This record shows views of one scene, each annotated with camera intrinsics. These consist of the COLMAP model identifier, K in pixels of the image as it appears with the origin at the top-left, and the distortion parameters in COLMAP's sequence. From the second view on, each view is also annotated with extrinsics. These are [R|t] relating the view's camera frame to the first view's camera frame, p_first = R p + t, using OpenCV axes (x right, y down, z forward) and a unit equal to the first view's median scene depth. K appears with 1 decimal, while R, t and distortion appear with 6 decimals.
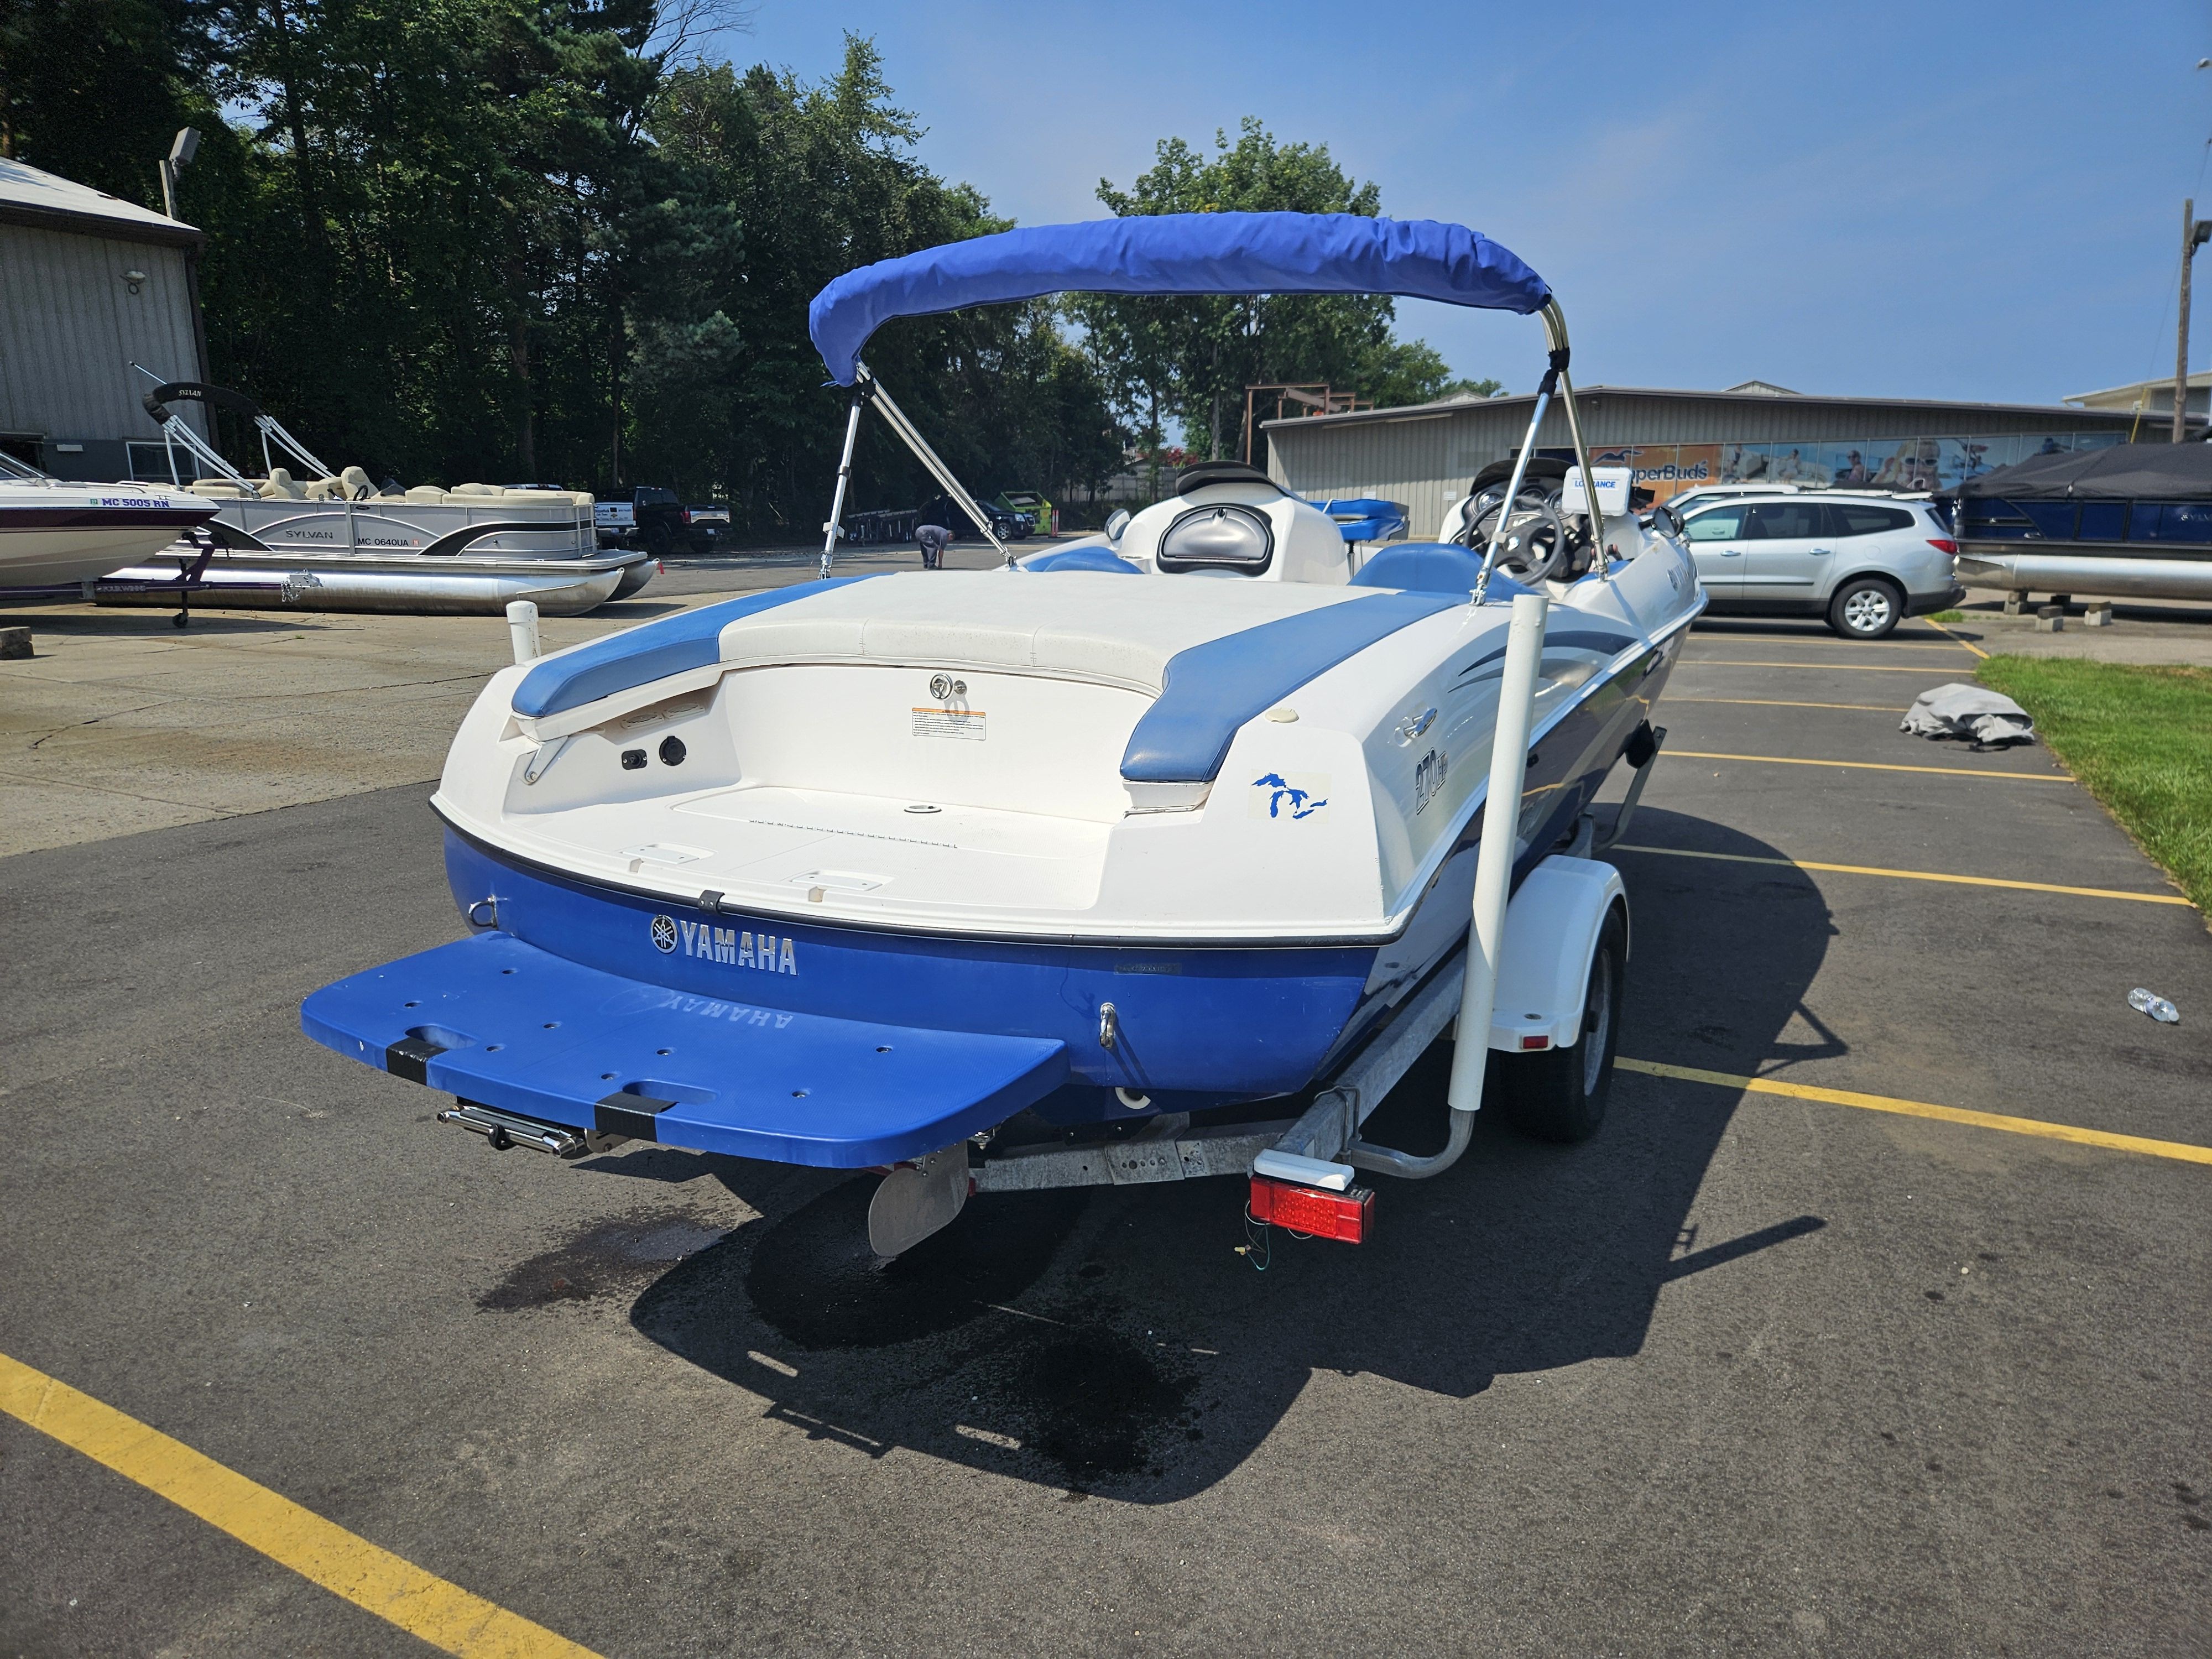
lens RADIAL K [[1488.9, 0, 1124.0], [0, 1488.9, 839.7], [0, 0, 1]] dist [0.079721, -0.069846]
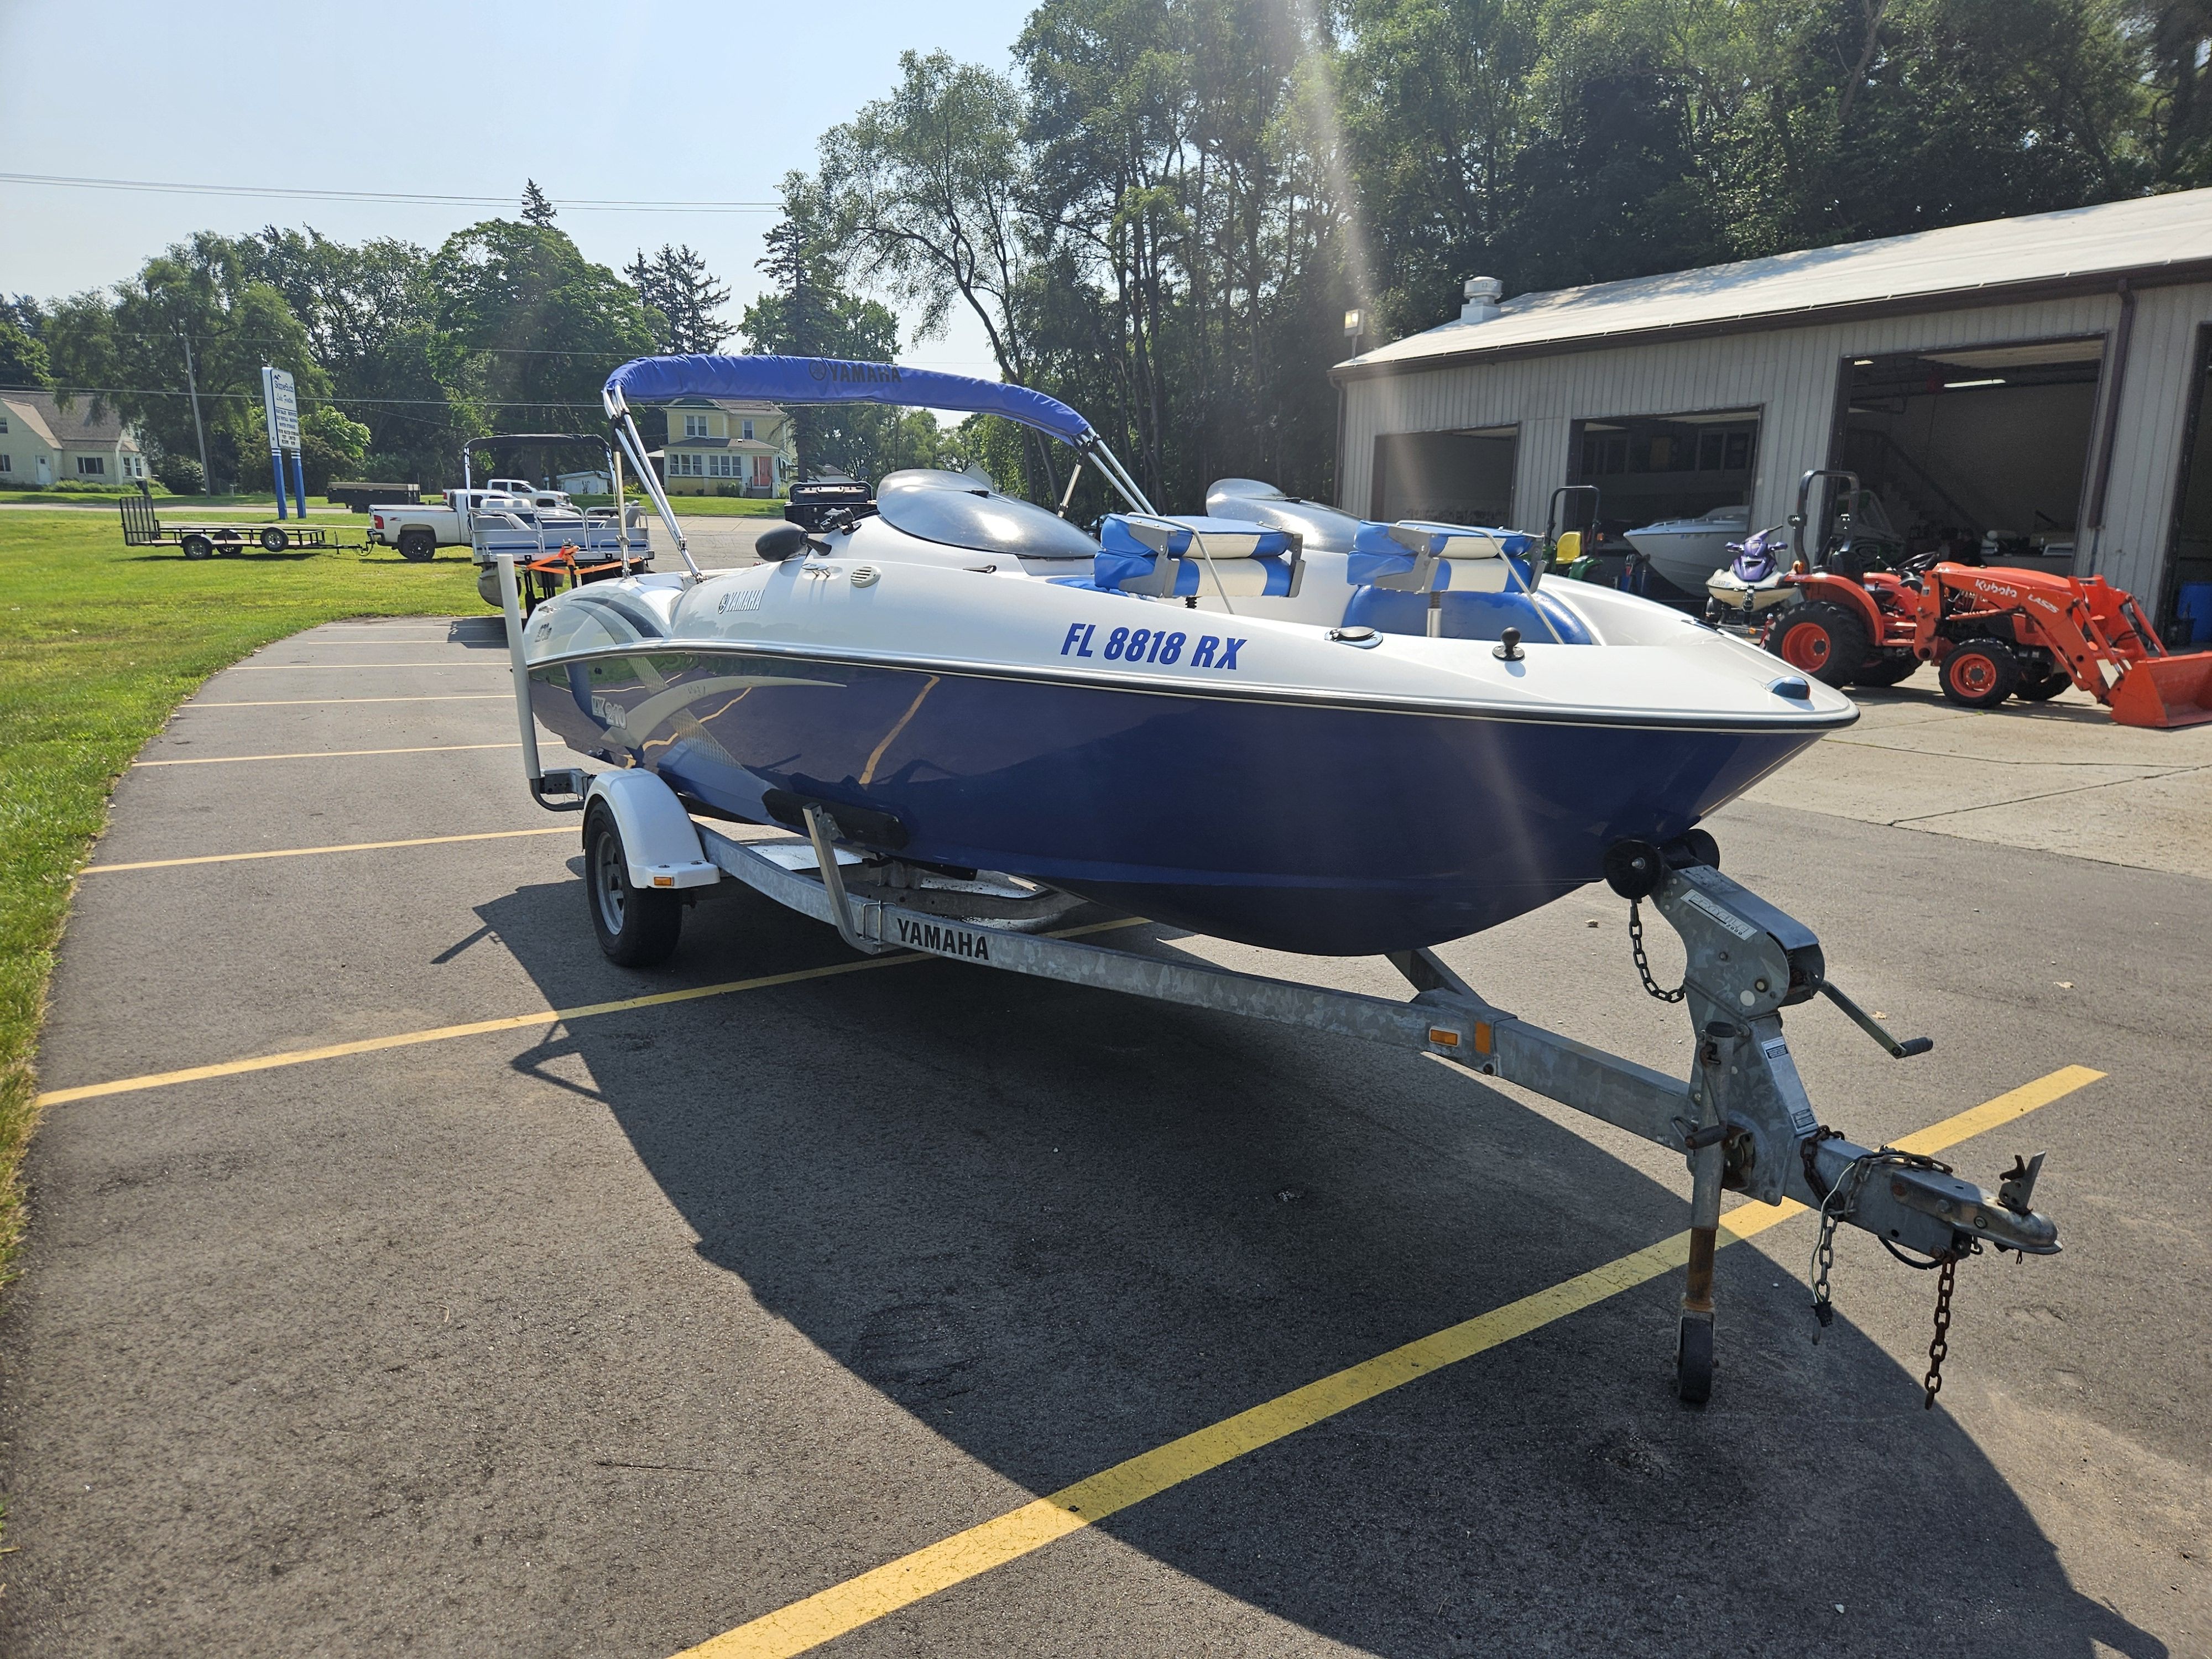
lens RADIAL K [[1491.4, 0, 1098.7], [0, 1491.4, 818.1], [0, 0, 1]] dist [0.073856, -0.067937]
pose [[-0.492249, 0.158294, -0.855940, 1.148548], [-0.195462, 0.938113, 0.285901, -0.384279], [0.848225, 0.308039, -0.430845, 1.761963]]
